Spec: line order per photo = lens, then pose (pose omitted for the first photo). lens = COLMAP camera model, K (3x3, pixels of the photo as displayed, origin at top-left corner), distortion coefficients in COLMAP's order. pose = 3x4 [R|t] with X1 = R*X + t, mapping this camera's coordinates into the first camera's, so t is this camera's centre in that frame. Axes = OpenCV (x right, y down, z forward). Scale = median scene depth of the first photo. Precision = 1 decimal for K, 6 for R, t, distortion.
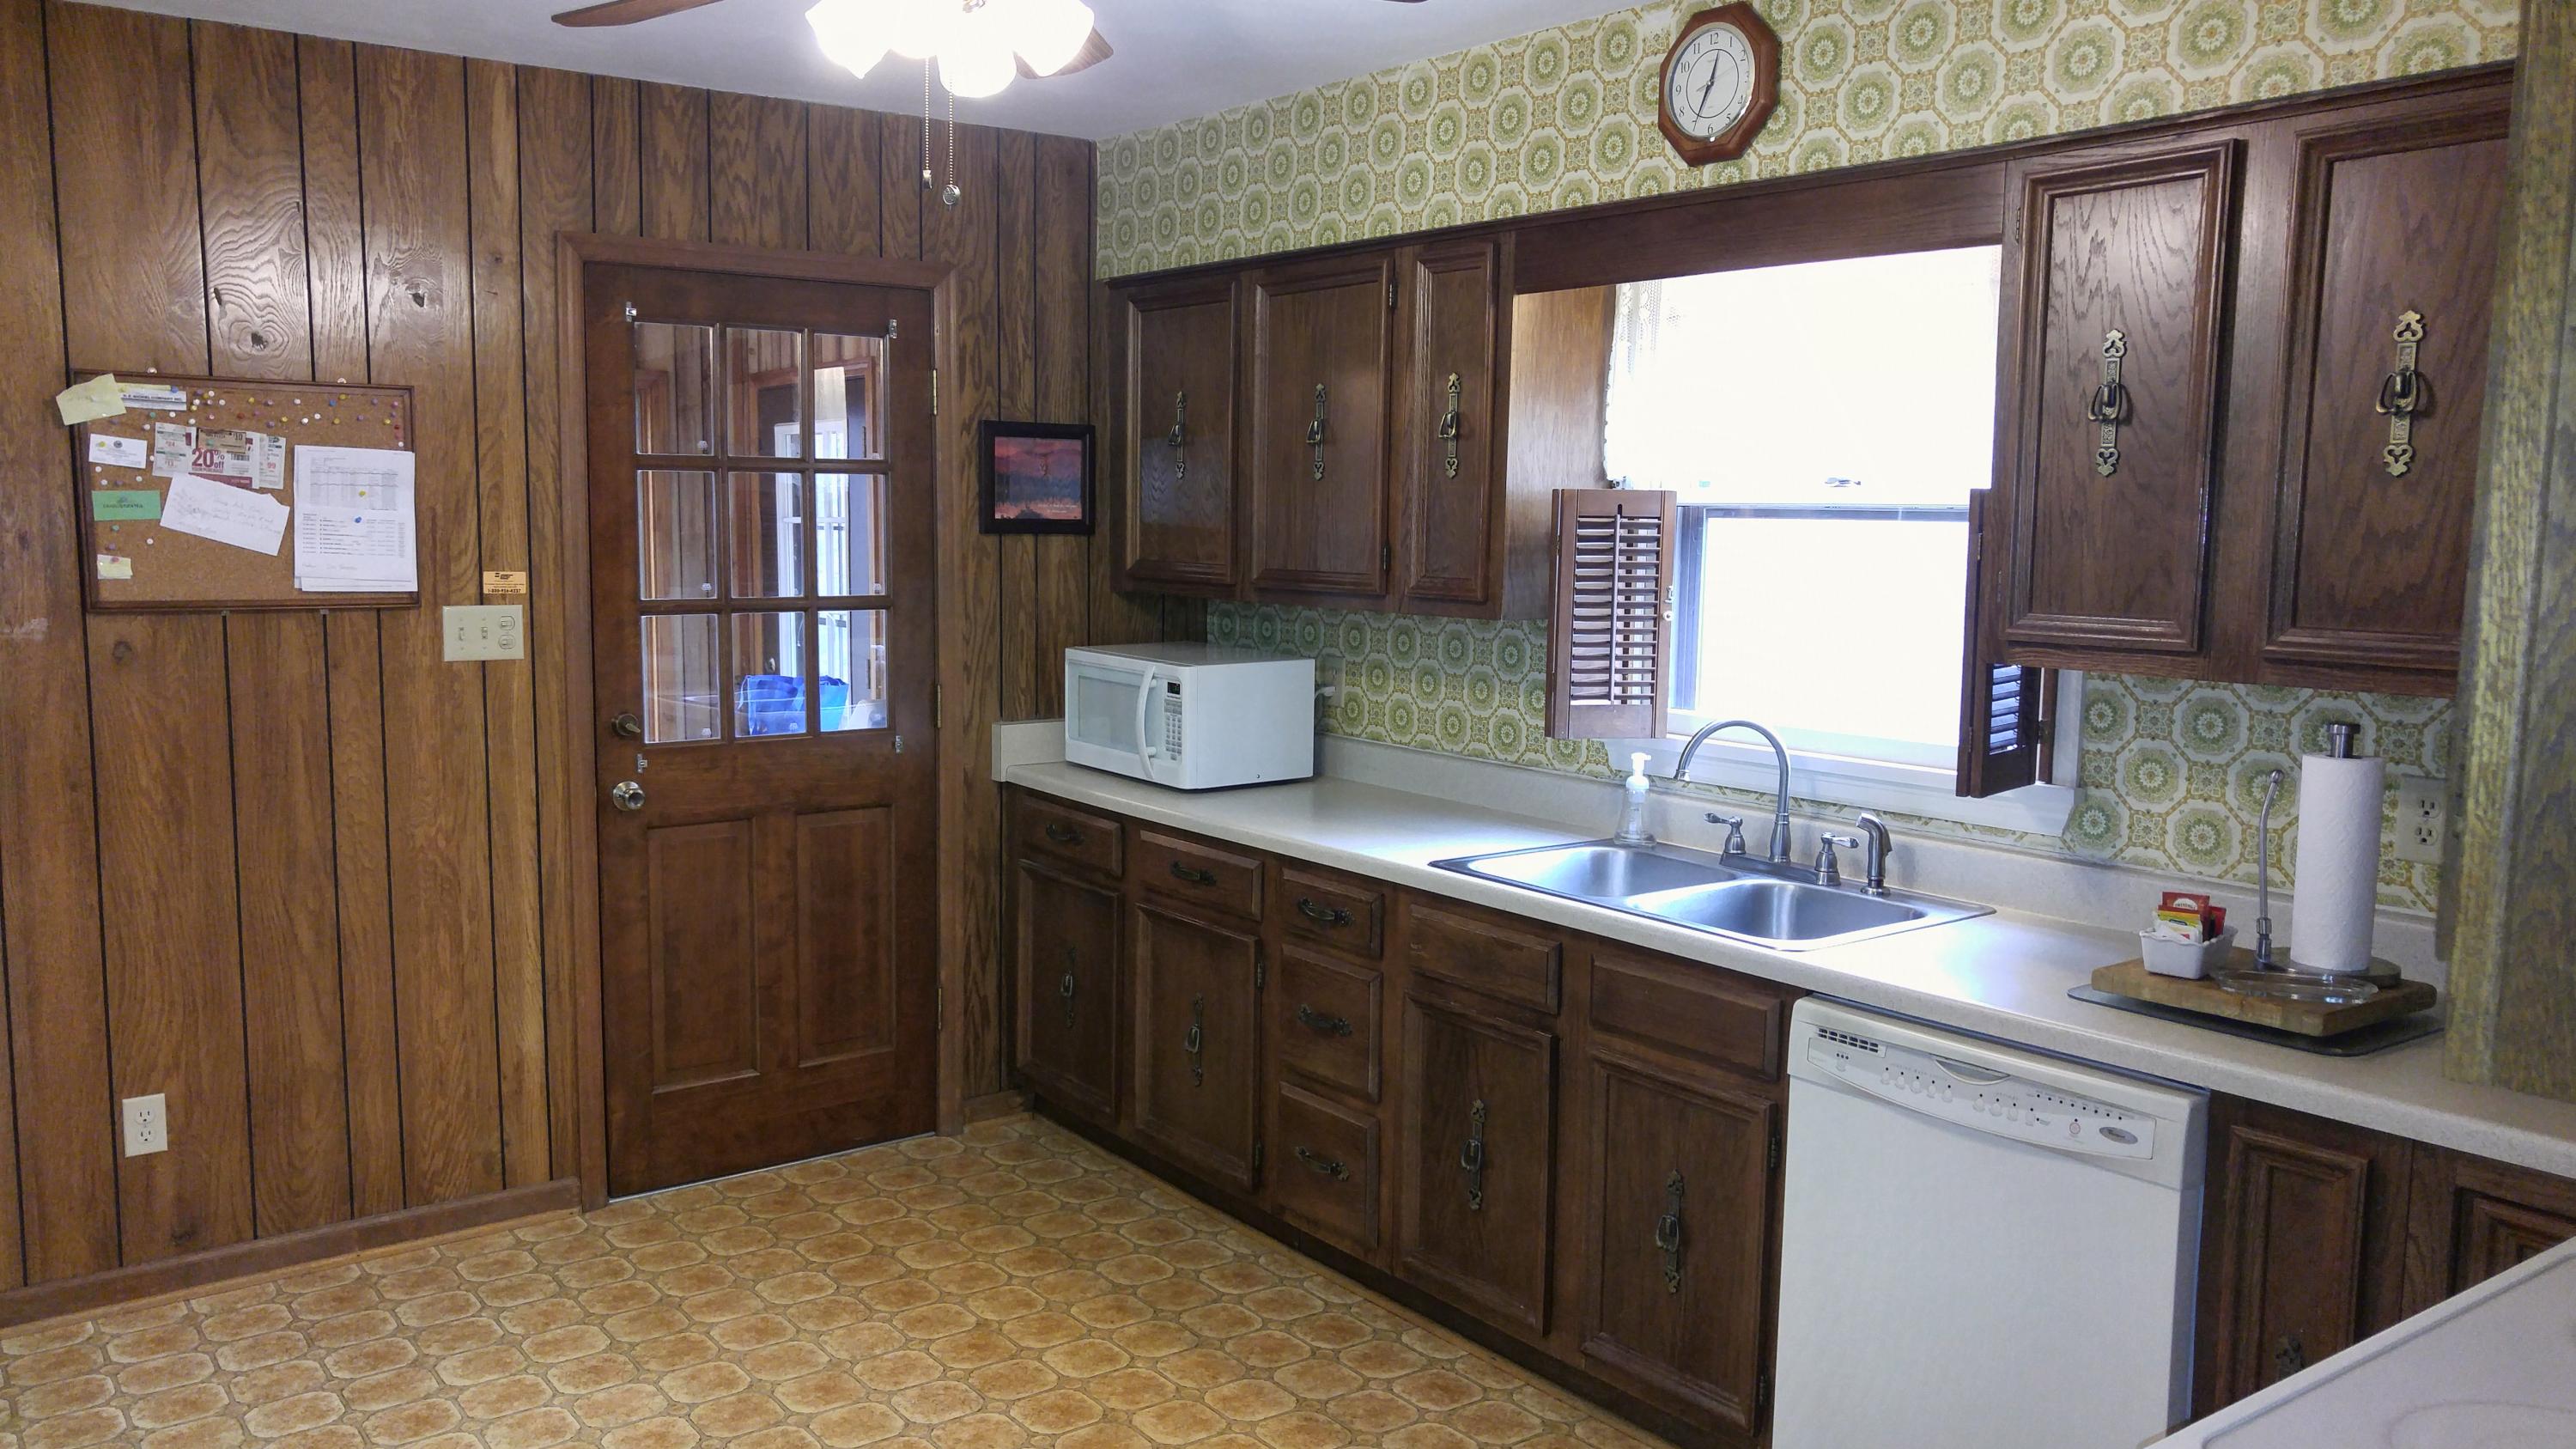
lens RADIAL K [[1953.2, 0, 1288.0], [0, 1953.2, 724.5], [0, 0, 1]] dist [0.094301, -0.180024]
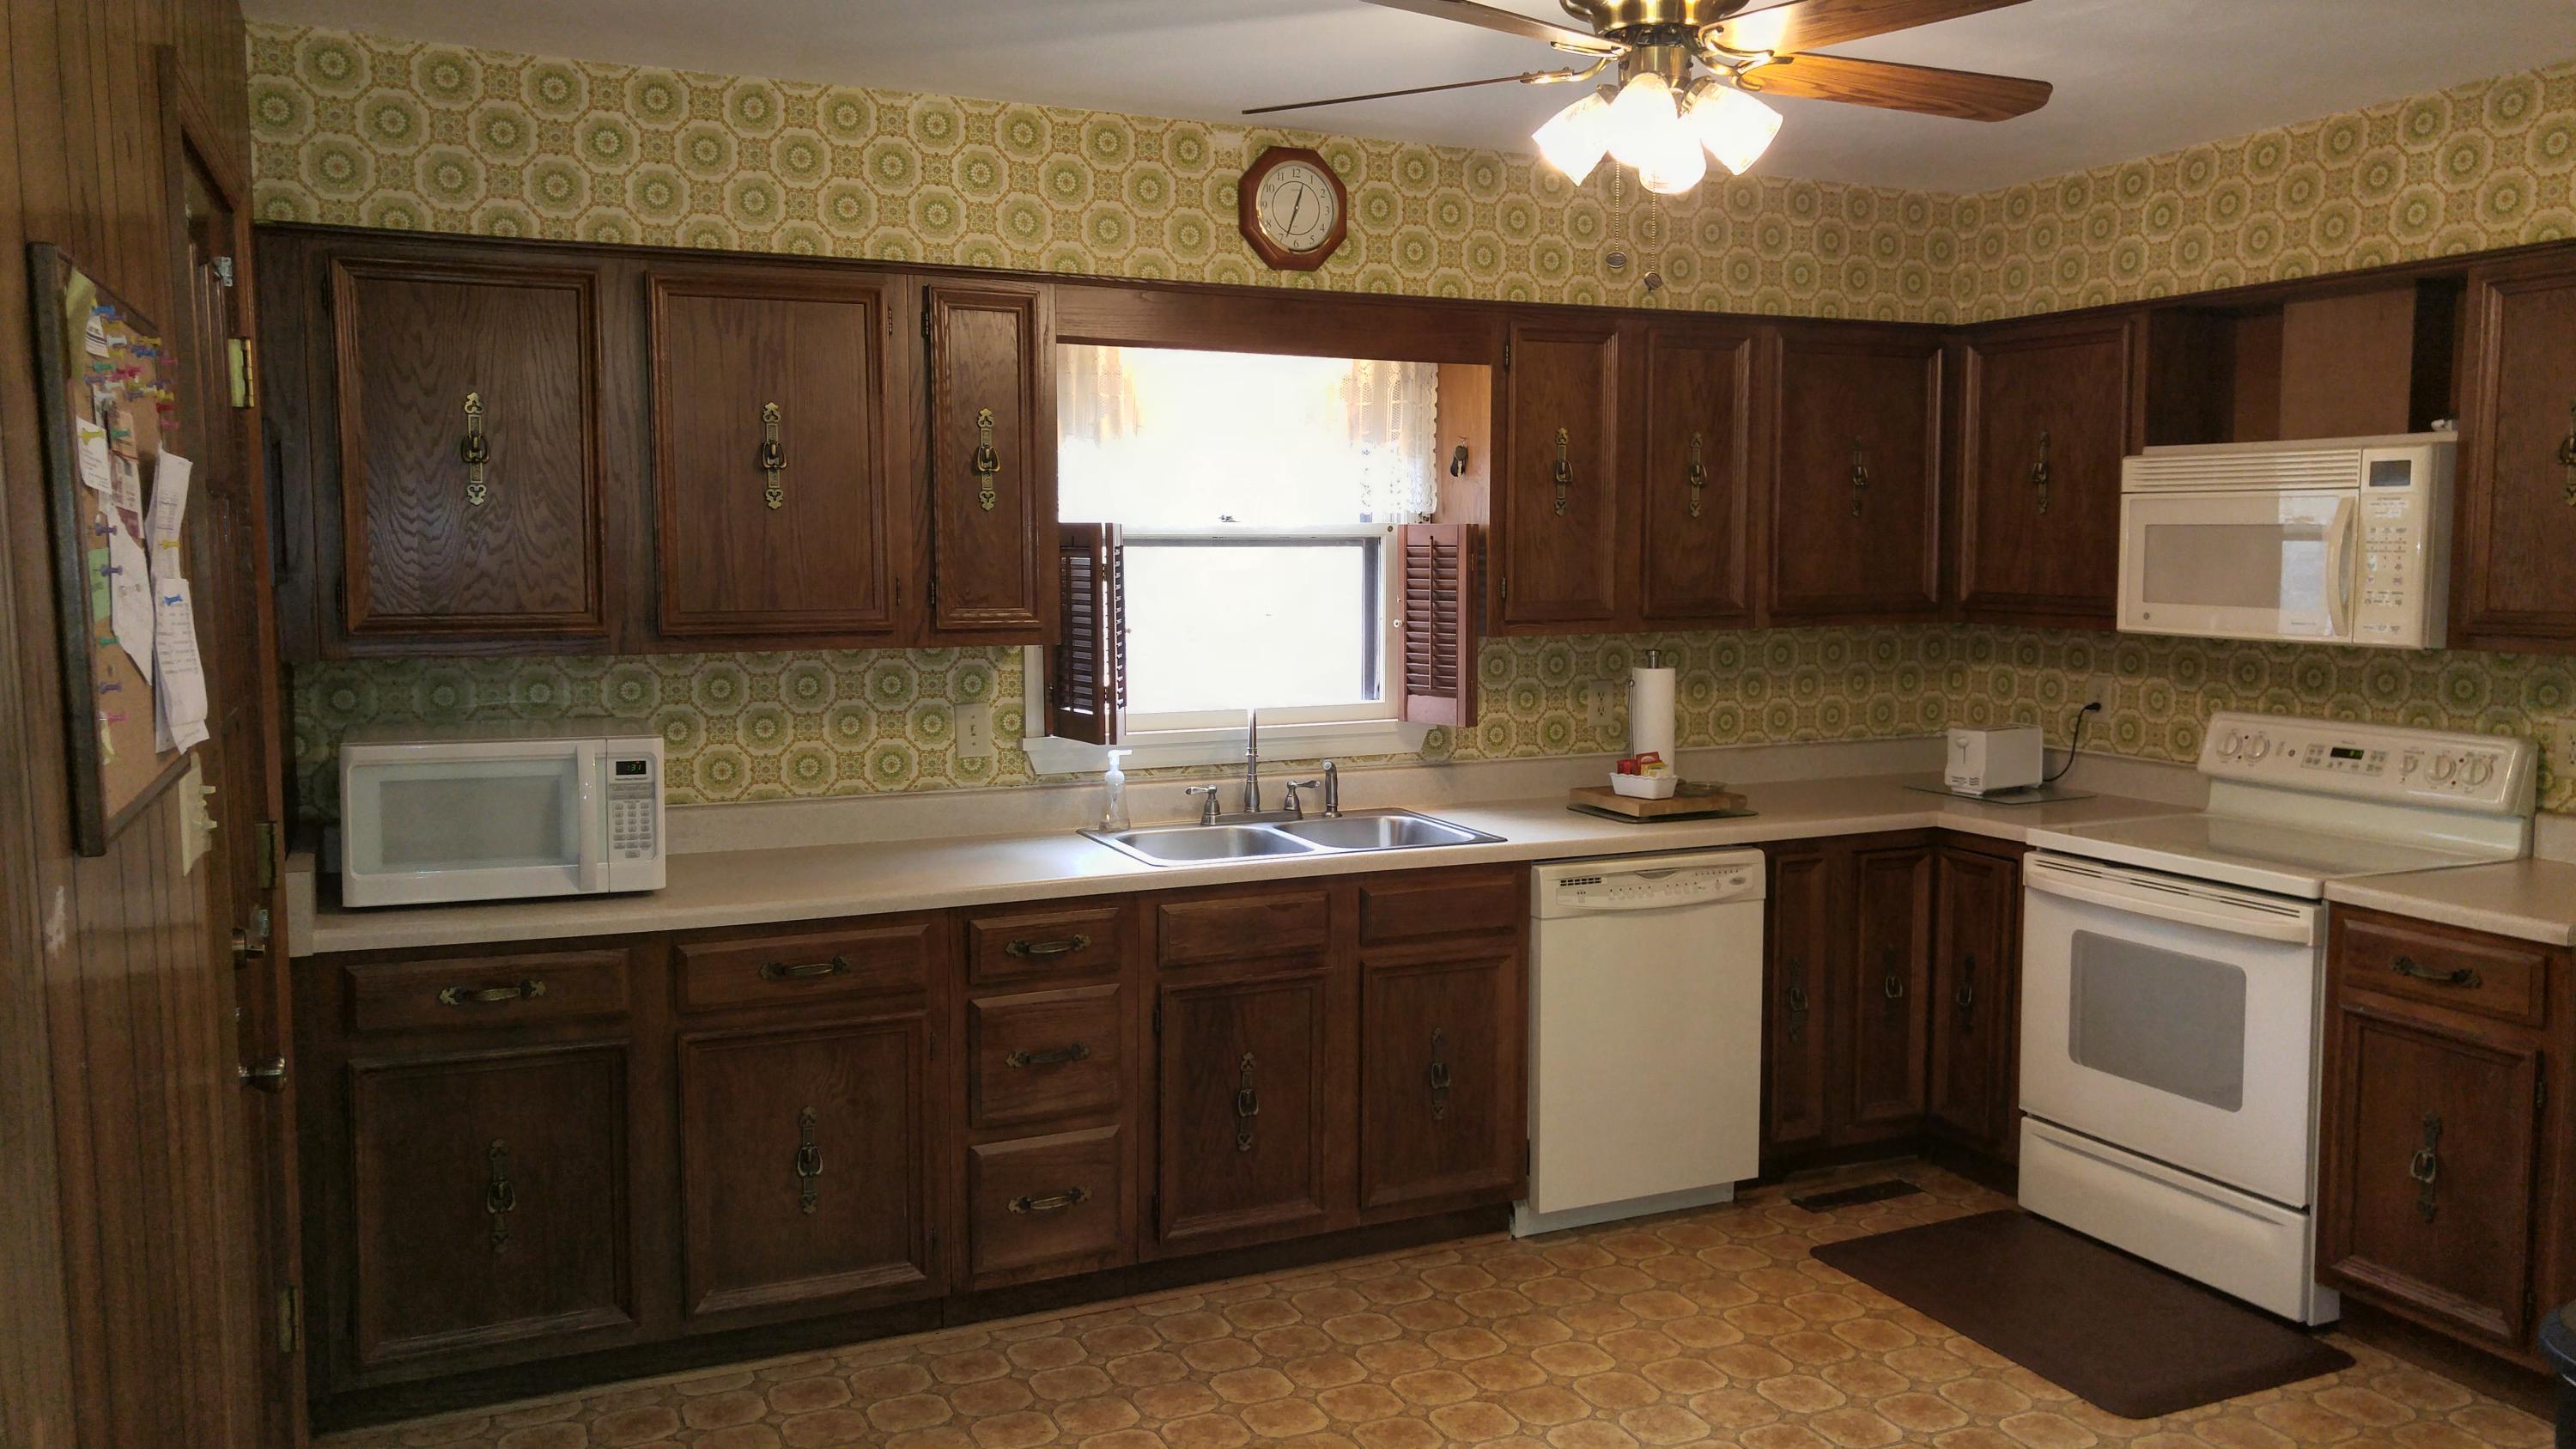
lens RADIAL K [[1953.2, 0, 1288.0], [0, 1953.2, 724.5], [0, 0, 1]] dist [0.094301, -0.180024]
pose [[0.224459, -0.132660, 0.965412, -0.851515], [0.101455, 0.988488, 0.112242, -0.112838], [-0.969188, 0.072752, 0.235334, 0.594137]]
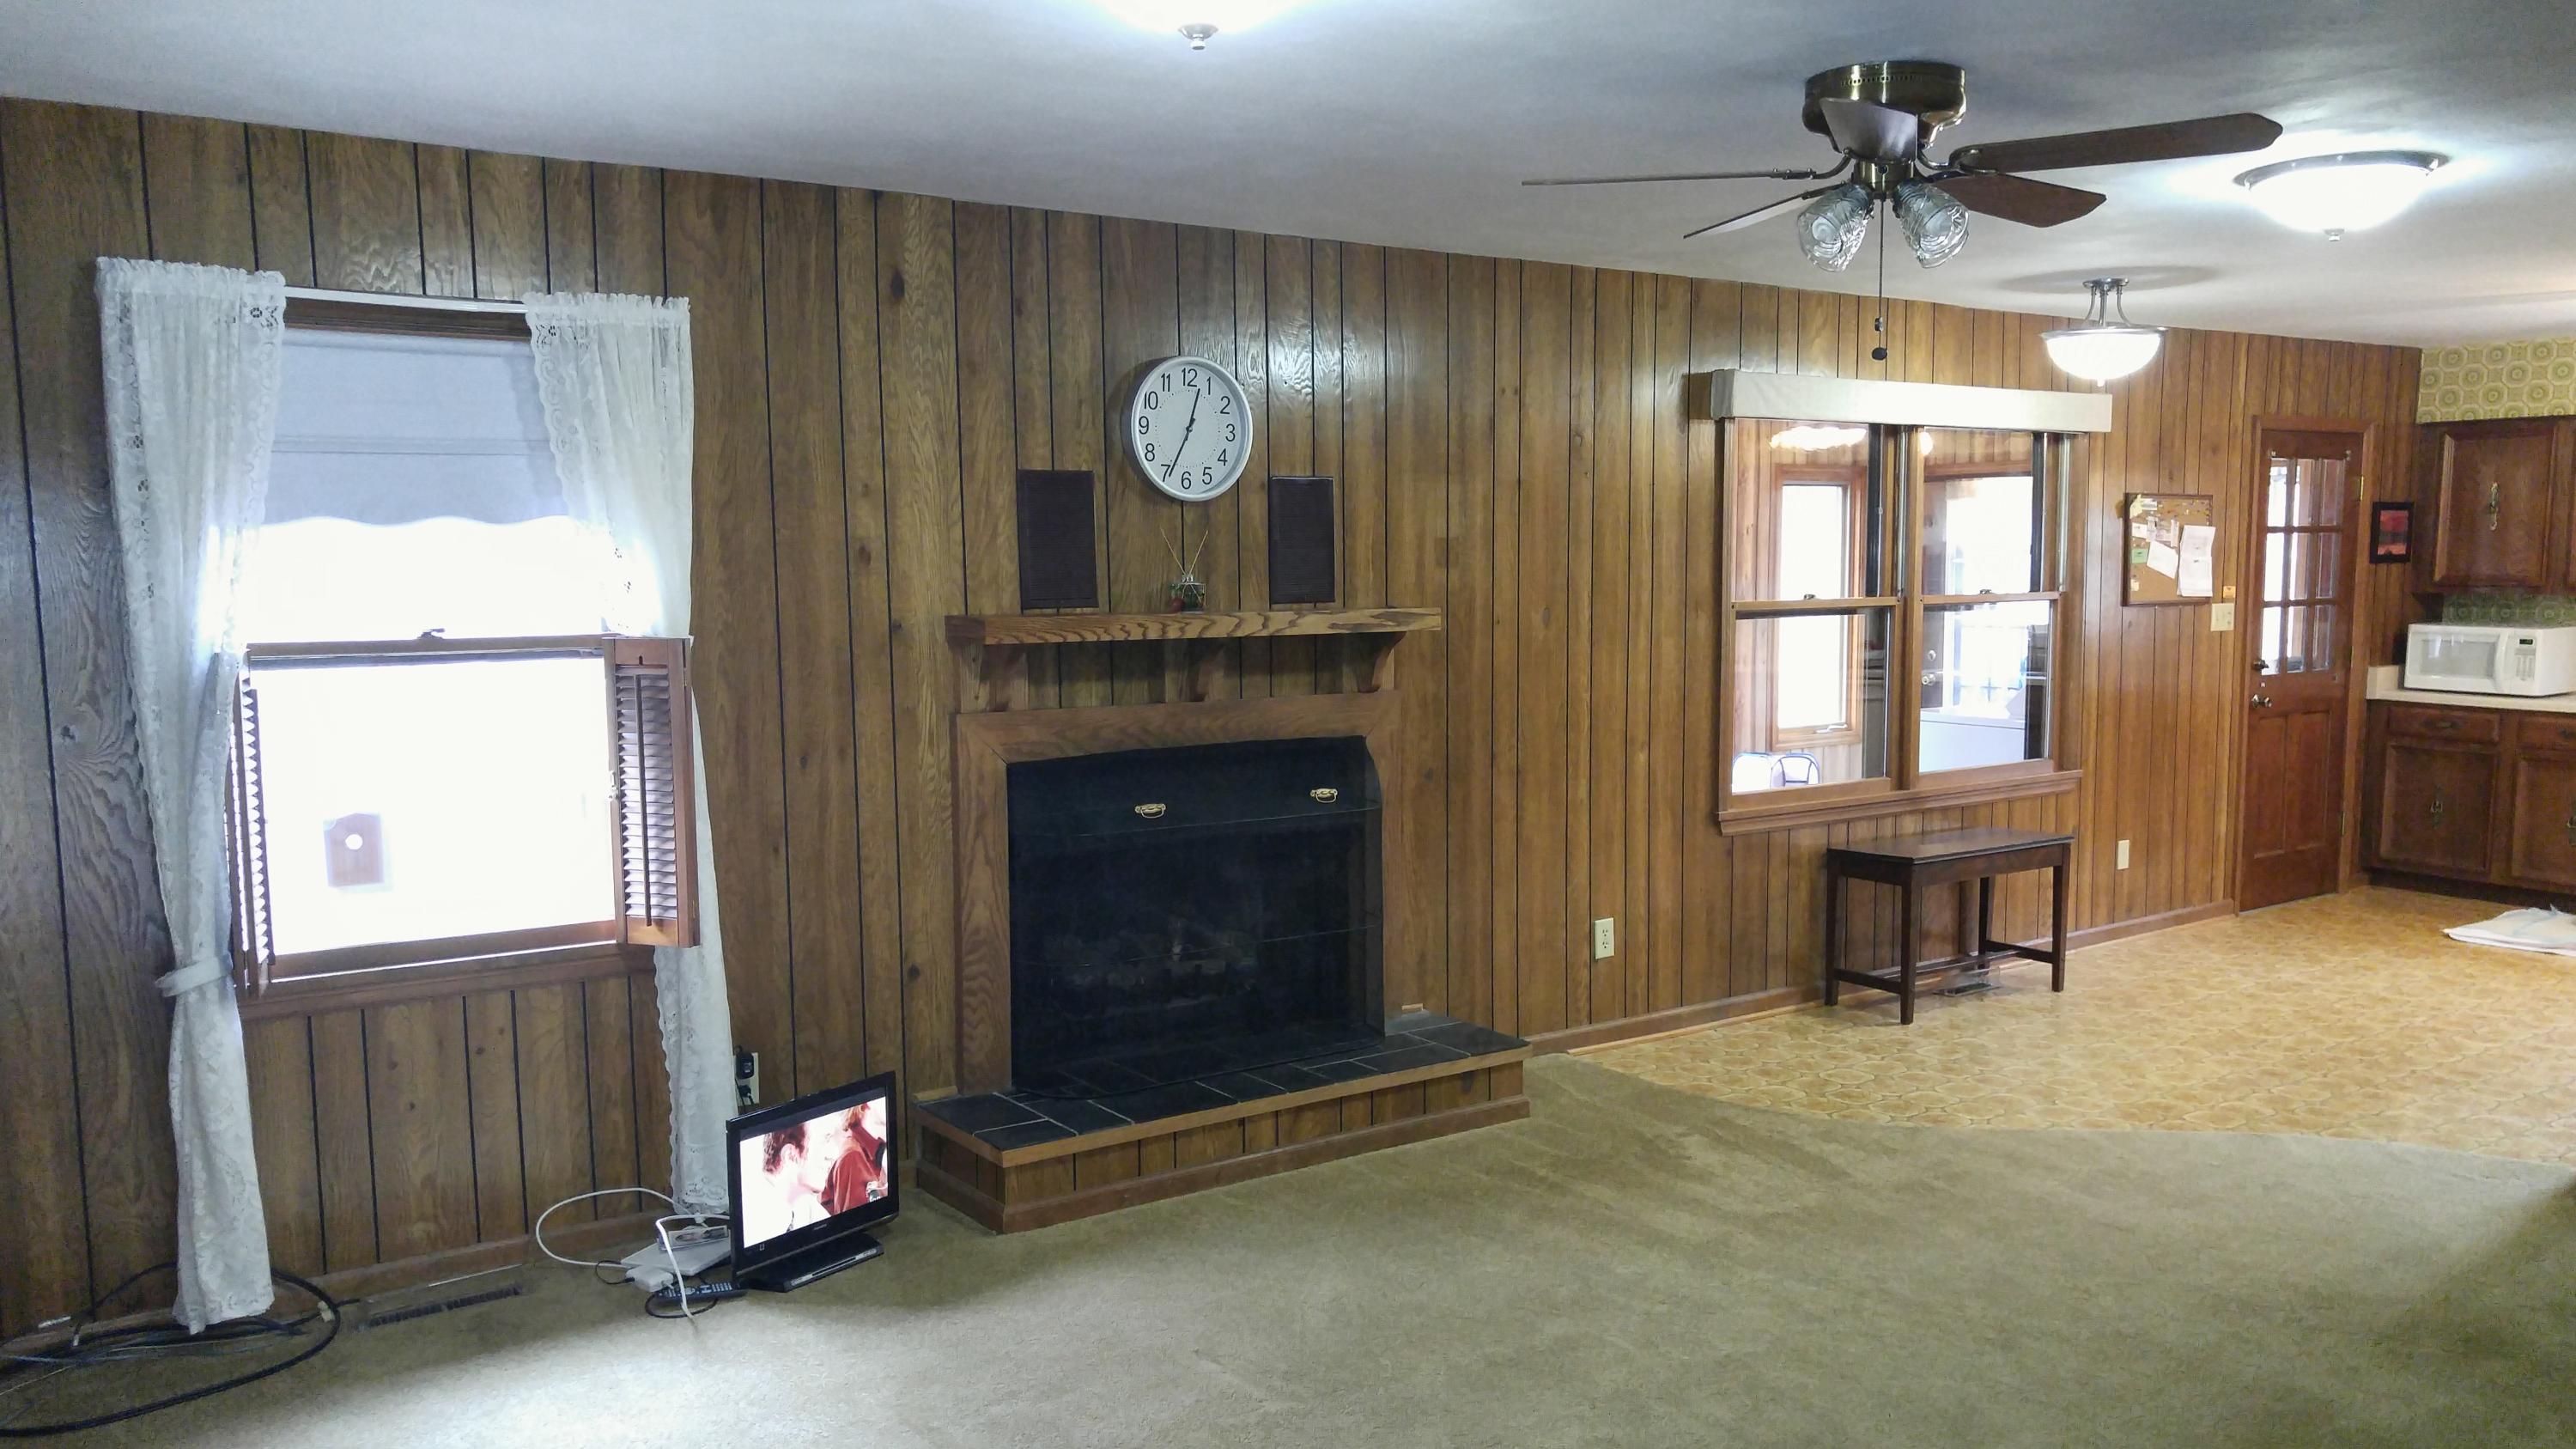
lens RADIAL K [[1837.6, 0, 1288.0], [0, 1837.6, 724.5], [0, 0, 1]] dist [-0.001121, 0.000975]
pose [[0.997772, -0.017227, -0.064448, -1.217059], [0.015981, 0.999676, -0.019792, 0.082051], [0.064768, 0.018718, 0.997725, -0.892262]]
